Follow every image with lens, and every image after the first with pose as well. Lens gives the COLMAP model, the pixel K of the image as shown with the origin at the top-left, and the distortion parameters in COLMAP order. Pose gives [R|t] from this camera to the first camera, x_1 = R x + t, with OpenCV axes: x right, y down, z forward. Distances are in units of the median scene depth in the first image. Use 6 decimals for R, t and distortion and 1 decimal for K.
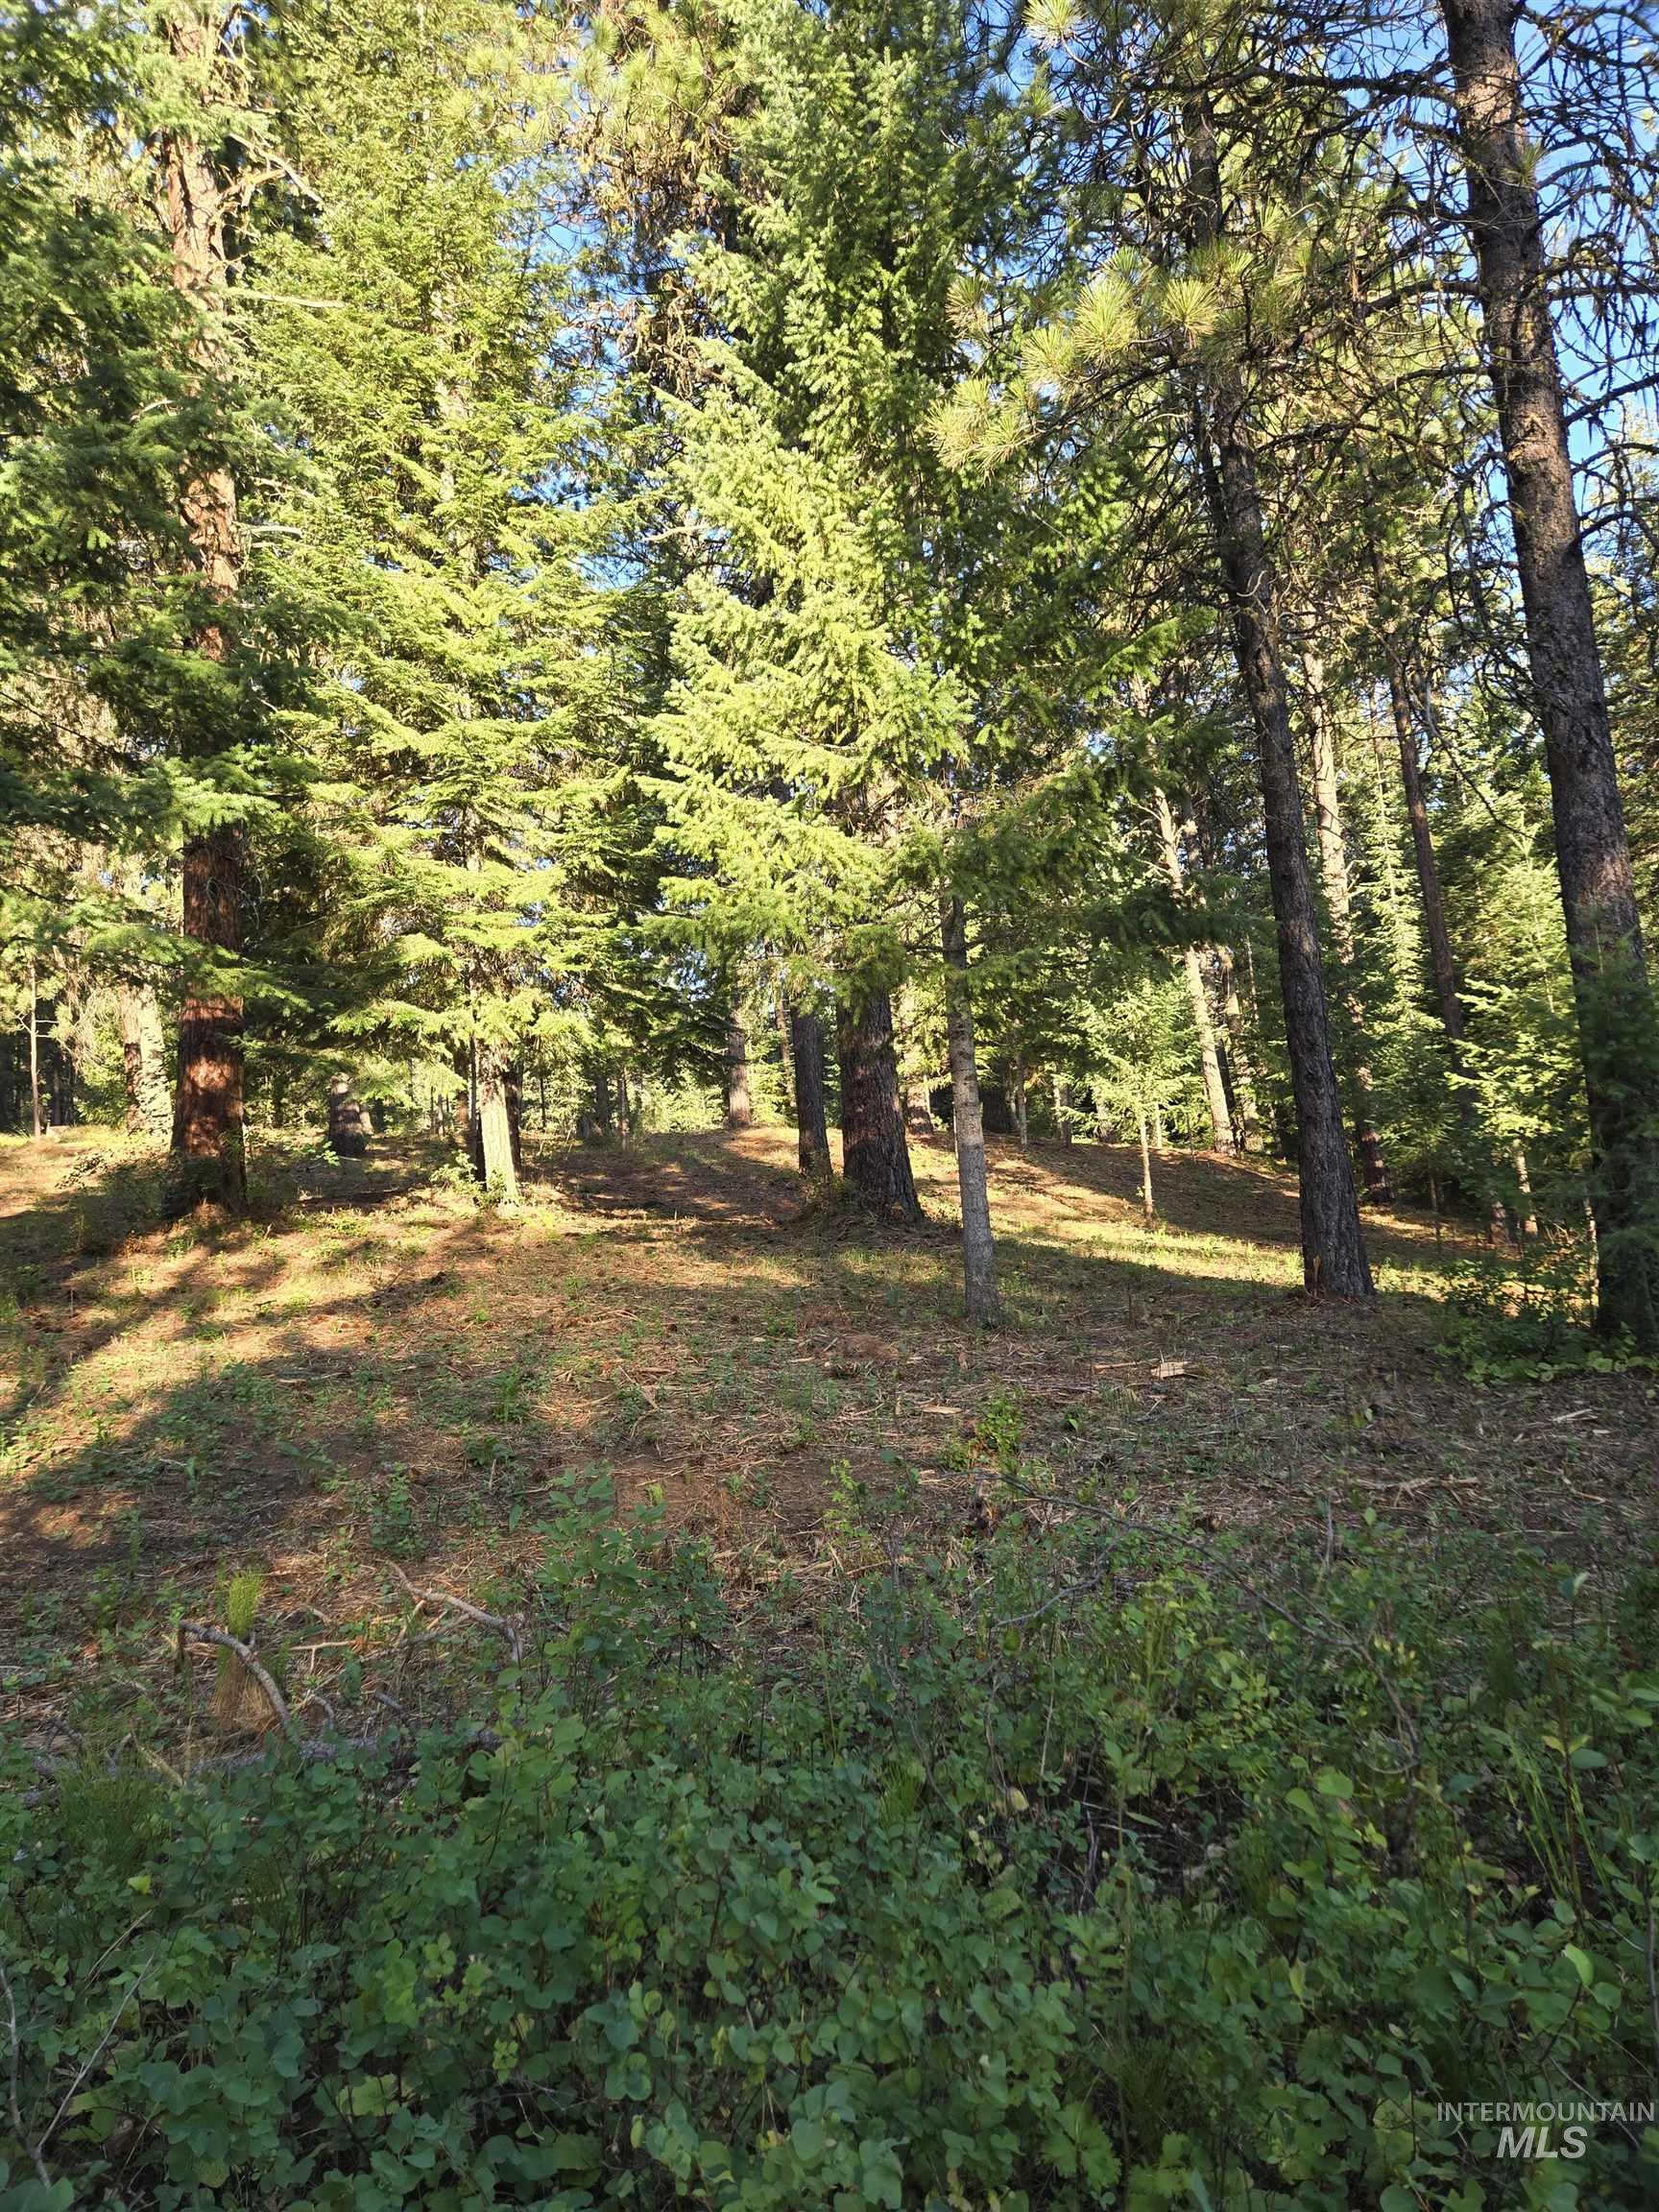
lens RADIAL K [[1500.0, 0, 822.3], [0, 1500.0, 1107.5], [0, 0, 1]] dist [0.072325, -0.057515]
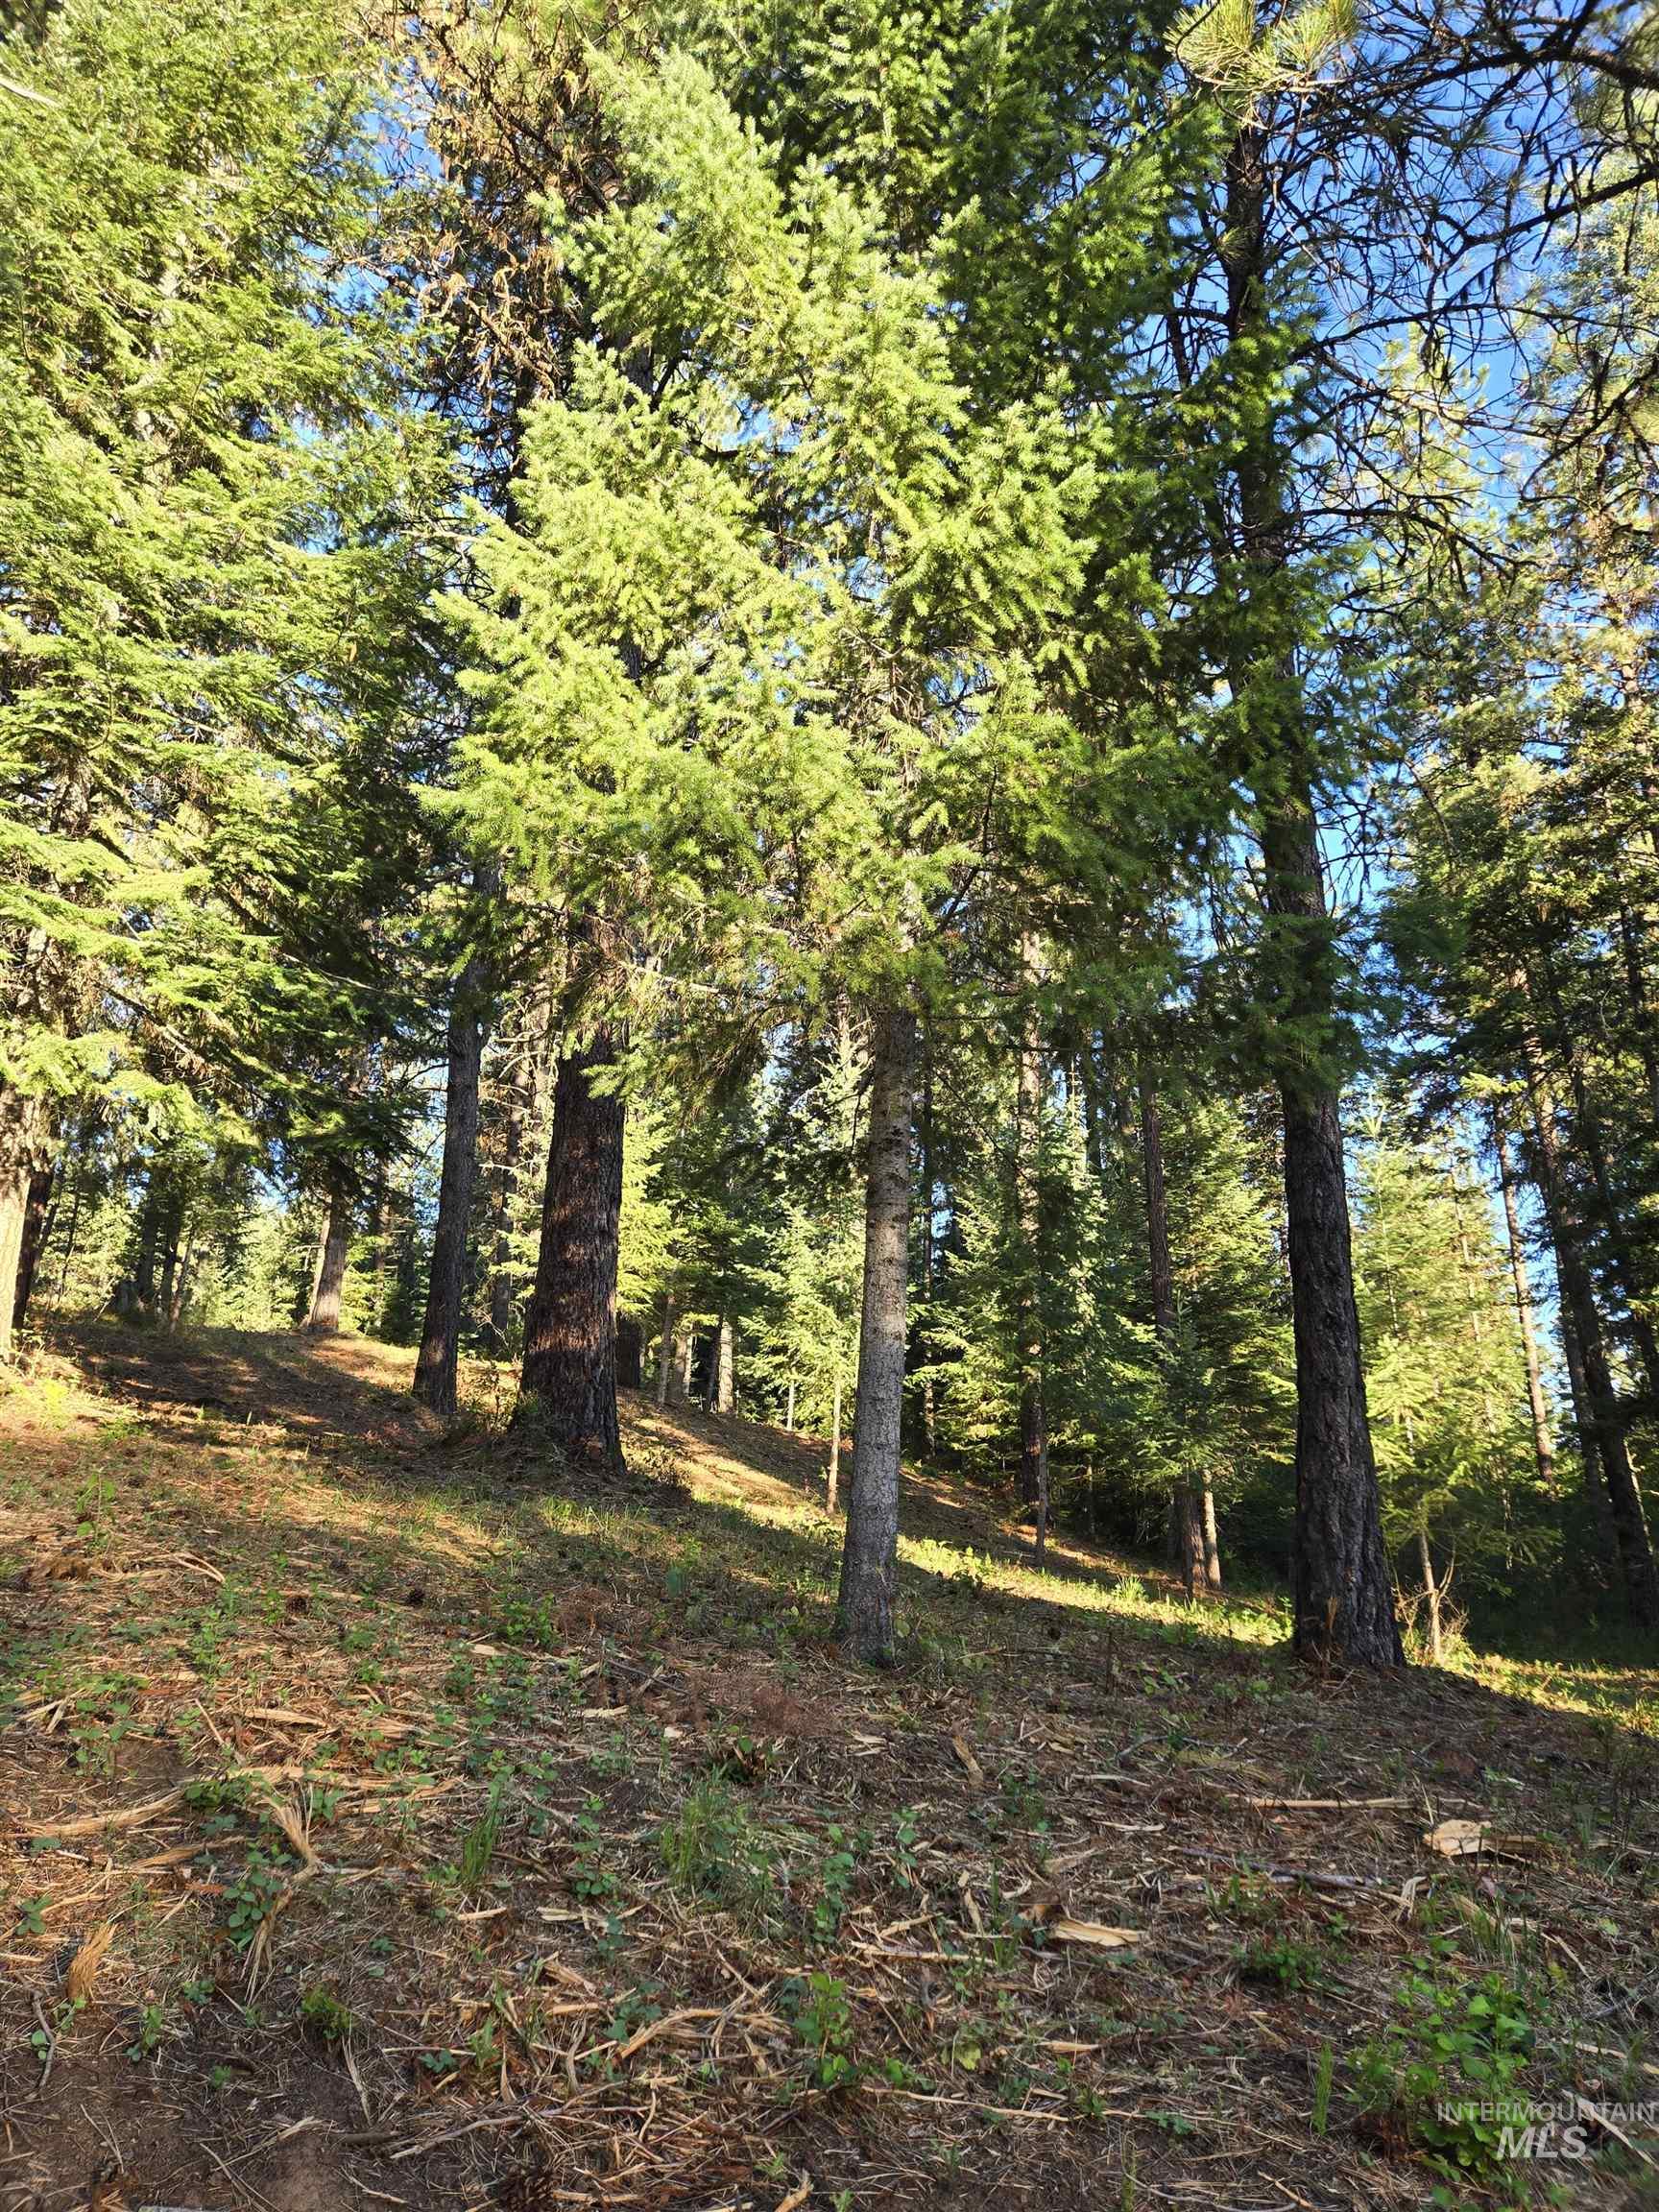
lens RADIAL K [[1500.0, 0, 811.3], [0, 1500.0, 1110.8], [0, 0, 1]] dist [0.072325, -0.057515]
pose [[0.951100, 0.193128, 0.241062, -0.043499], [-0.147832, 0.969851, -0.193737, 0.029178], [-0.271211, 0.148627, 0.950976, 0.217616]]
